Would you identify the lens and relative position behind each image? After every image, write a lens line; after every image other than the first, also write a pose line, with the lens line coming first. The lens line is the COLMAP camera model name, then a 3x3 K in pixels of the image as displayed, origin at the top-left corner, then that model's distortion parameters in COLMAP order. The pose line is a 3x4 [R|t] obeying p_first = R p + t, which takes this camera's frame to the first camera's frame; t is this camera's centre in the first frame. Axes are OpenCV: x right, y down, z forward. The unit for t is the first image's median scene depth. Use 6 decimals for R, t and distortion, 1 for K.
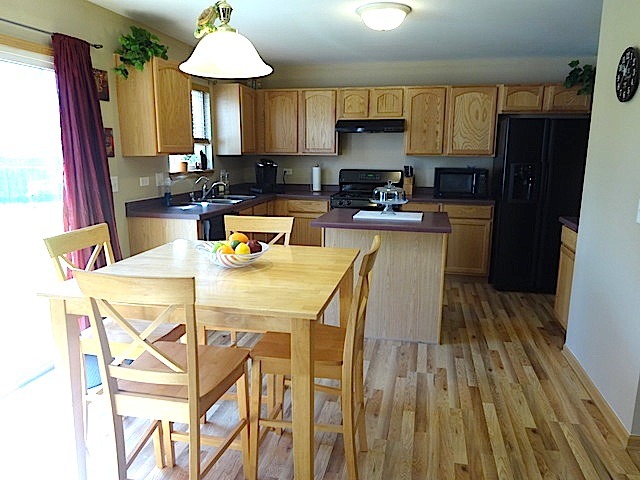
lens RADIAL K [[476.3, 0, 319.6], [0, 476.3, 241.2], [0, 0, 1]] dist [0.008015, -0.005644]
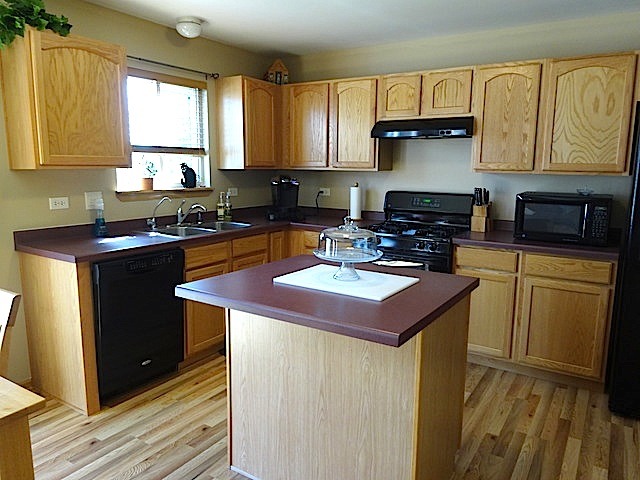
lens RADIAL K [[476.3, 0, 320.4], [0, 476.3, 240.2], [0, 0, 1]] dist [0.008015, -0.005644]
pose [[0.942001, 0.057270, -0.330688, 0.208199], [-0.068173, 0.997443, -0.021456, -0.060737], [0.328614, 0.042756, 0.943496, 0.329863]]
